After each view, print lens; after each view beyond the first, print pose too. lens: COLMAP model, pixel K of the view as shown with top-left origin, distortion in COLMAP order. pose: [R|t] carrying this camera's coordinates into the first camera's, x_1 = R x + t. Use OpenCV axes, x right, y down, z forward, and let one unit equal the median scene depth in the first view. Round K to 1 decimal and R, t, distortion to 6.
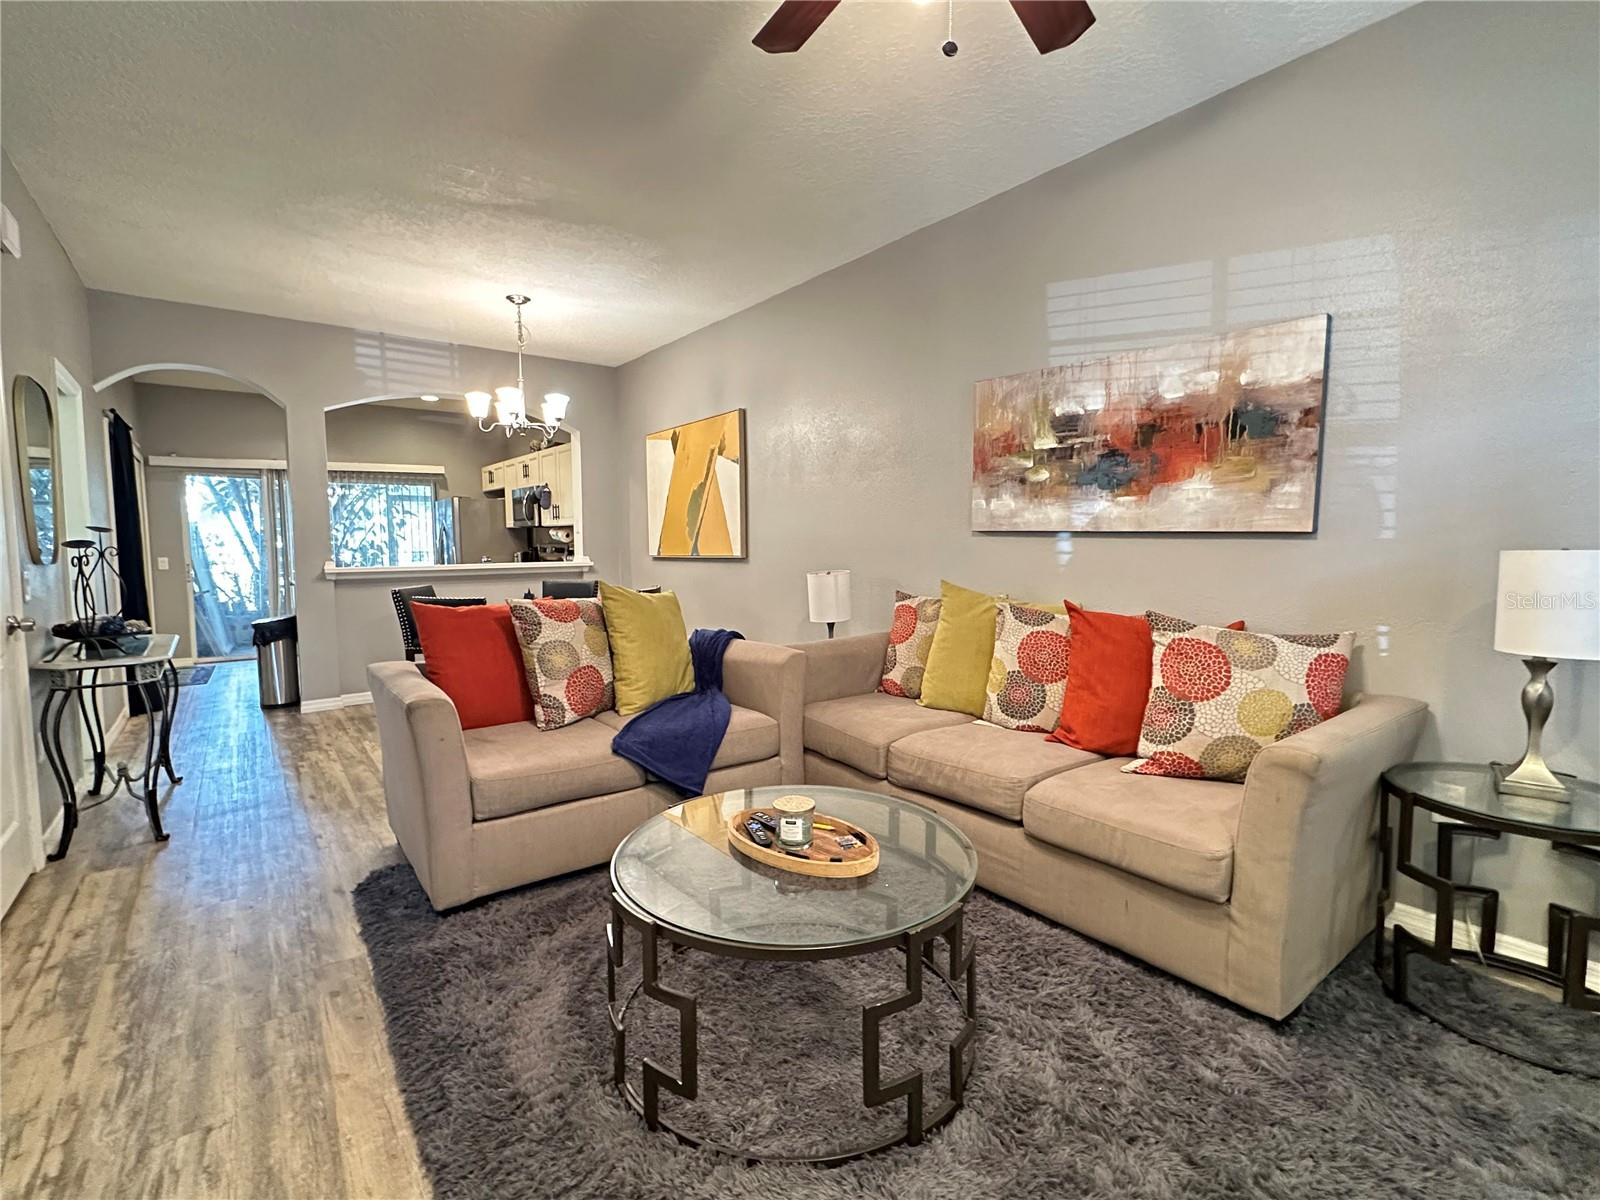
lens RADIAL K [[727.8, 0, 794.3], [0, 727.8, 596.8], [0, 0, 1]] dist [-0.000939, 0.001283]
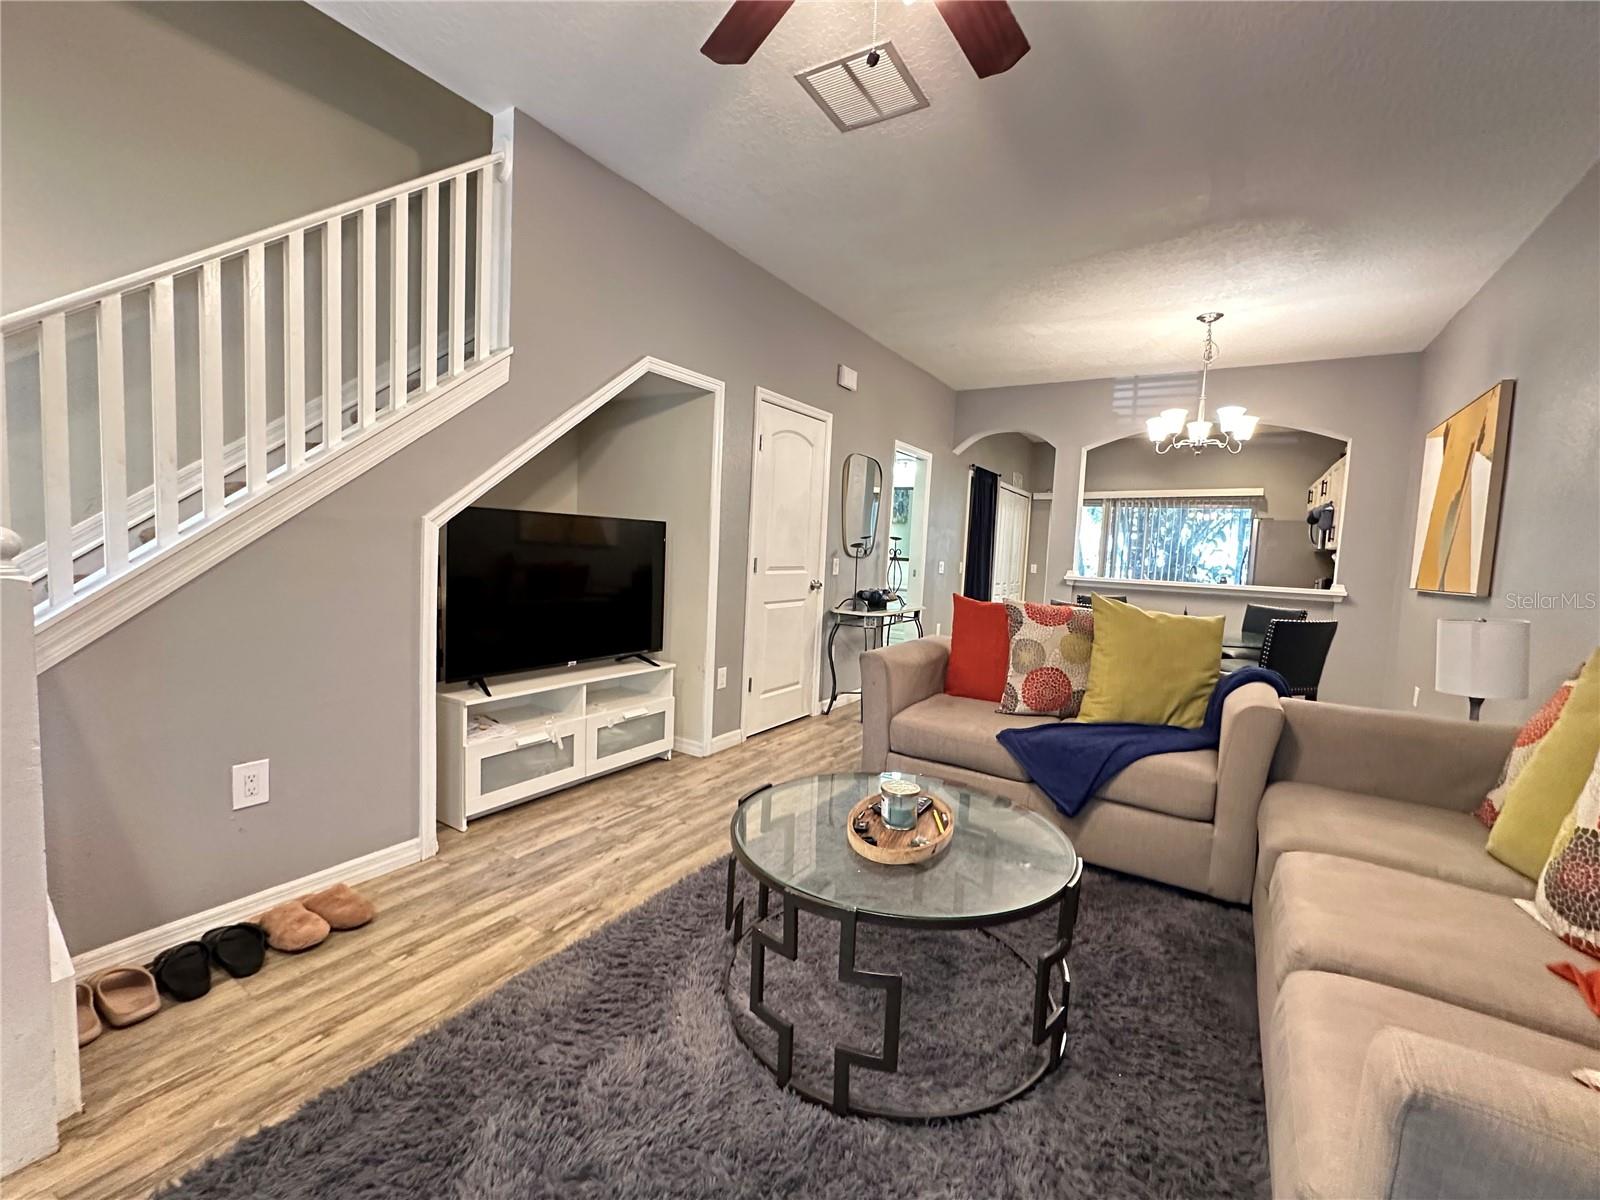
lens RADIAL K [[679.9, 0, 799.3], [0, 679.9, 596.1], [0, 0, 1]] dist [-0.001021, 0.000079]
pose [[0.342935, 0.090490, -0.934990, 0.472745], [-0.118799, 0.991535, 0.052389, -0.017171], [0.931817, 0.093110, 0.350783, 0.261808]]
